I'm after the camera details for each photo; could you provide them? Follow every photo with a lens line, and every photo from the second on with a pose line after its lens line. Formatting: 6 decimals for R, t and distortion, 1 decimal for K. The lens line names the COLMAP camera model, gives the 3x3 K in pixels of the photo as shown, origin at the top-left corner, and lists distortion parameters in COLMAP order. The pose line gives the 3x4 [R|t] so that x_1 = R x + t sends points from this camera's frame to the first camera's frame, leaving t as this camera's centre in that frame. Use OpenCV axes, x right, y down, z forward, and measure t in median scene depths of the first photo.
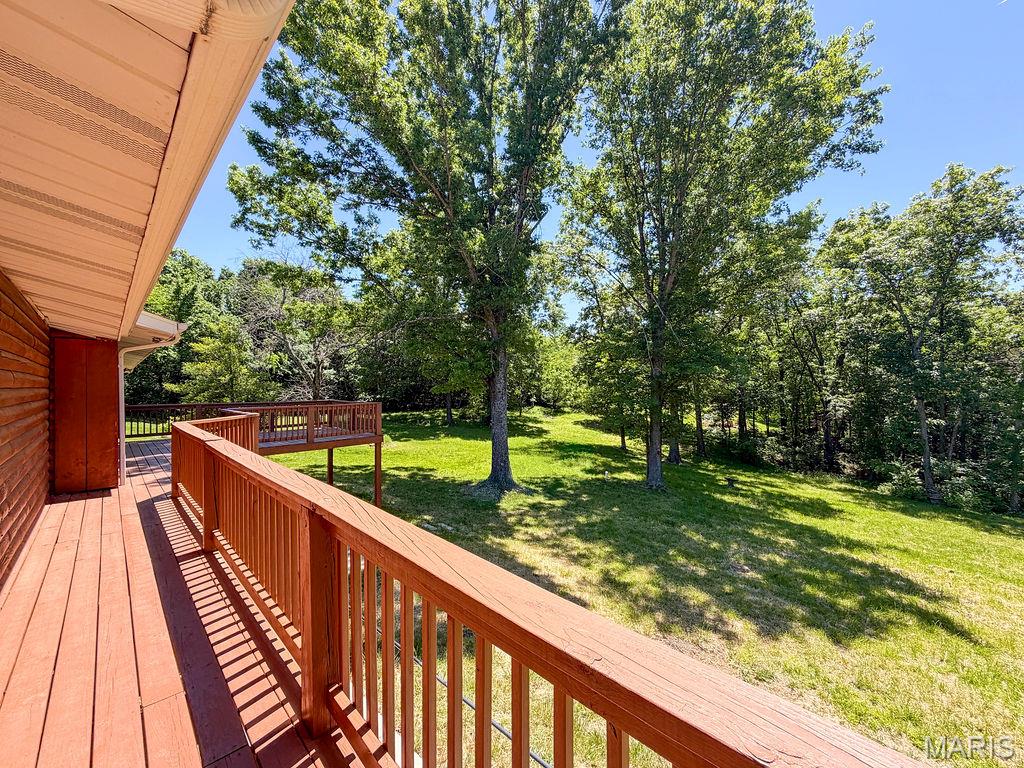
lens RADIAL K [[417.5, 0, 509.4], [0, 417.5, 378.3], [0, 0, 1]] dist [0.000581, 0.000031]
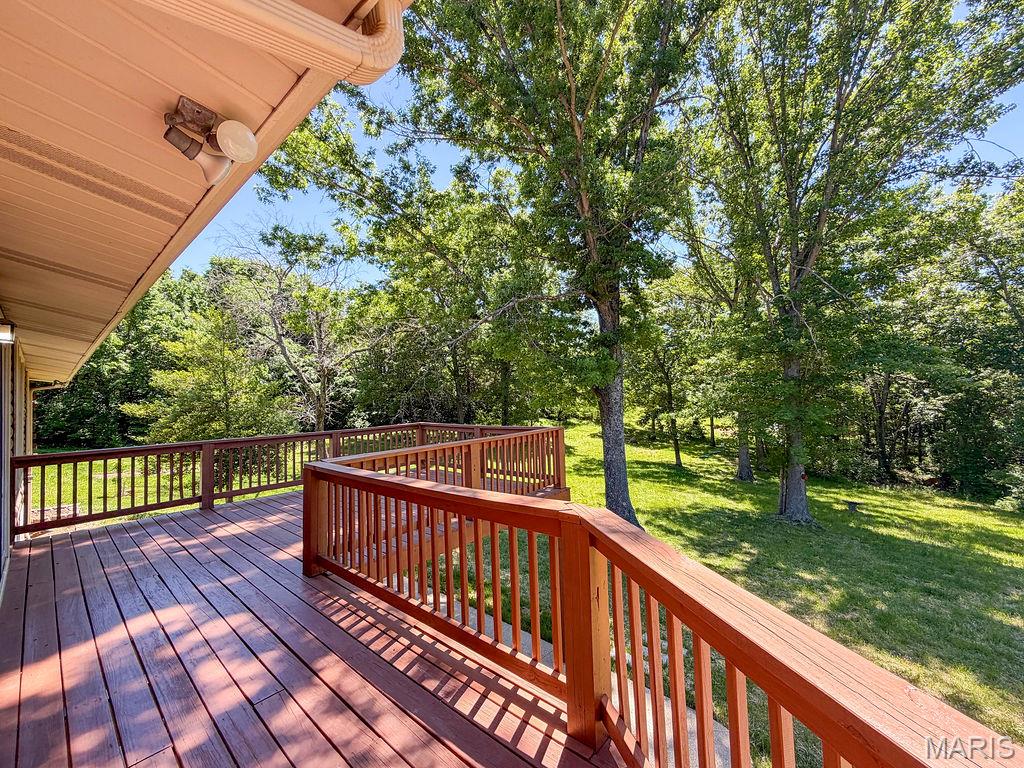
lens RADIAL K [[402.4, 0, 488.1], [0, 402.4, 379.7], [0, 0, 1]] dist [-0.000410, -0.000373]
pose [[0.997139, -0.022483, 0.072174, -0.198399], [0.024400, 0.999369, -0.025795, 0.003083], [-0.071548, 0.027483, 0.997058, 0.220281]]
